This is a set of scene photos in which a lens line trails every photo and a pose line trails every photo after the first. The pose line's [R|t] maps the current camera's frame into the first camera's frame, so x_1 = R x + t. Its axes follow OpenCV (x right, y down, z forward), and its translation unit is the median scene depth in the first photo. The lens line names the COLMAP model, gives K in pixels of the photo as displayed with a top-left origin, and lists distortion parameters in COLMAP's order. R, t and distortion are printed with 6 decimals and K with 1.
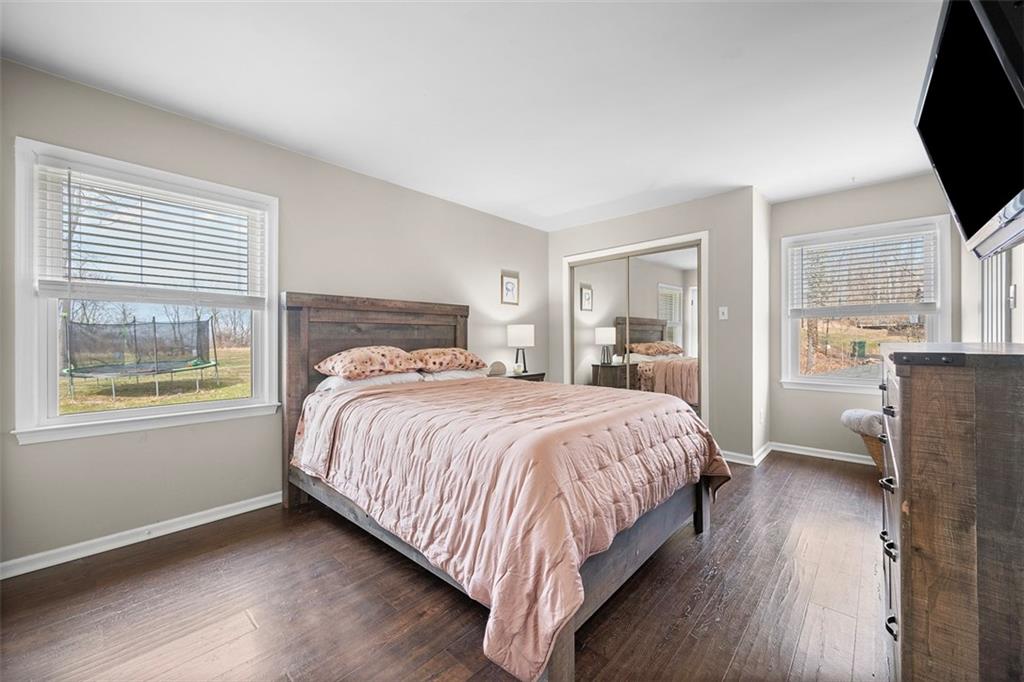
lens RADIAL K [[400.3, 0, 511.0], [0, 400.3, 338.2], [0, 0, 1]] dist [0.001850, 0.000154]
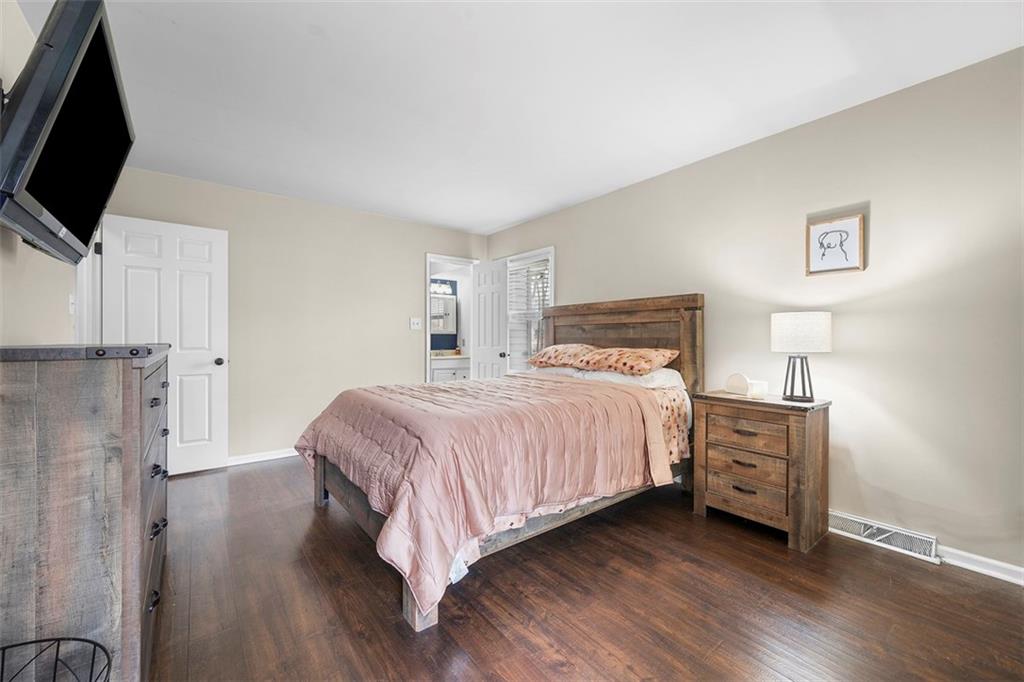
lens RADIAL K [[400.3, 0, 507.3], [0, 400.3, 339.5], [0, 0, 1]] dist [0.001850, 0.000154]
pose [[-0.163486, 0.010142, -0.986493, 0.751617], [0.006894, 0.999934, 0.009138, -0.004990], [0.986522, -0.005307, -0.163545, 0.840738]]
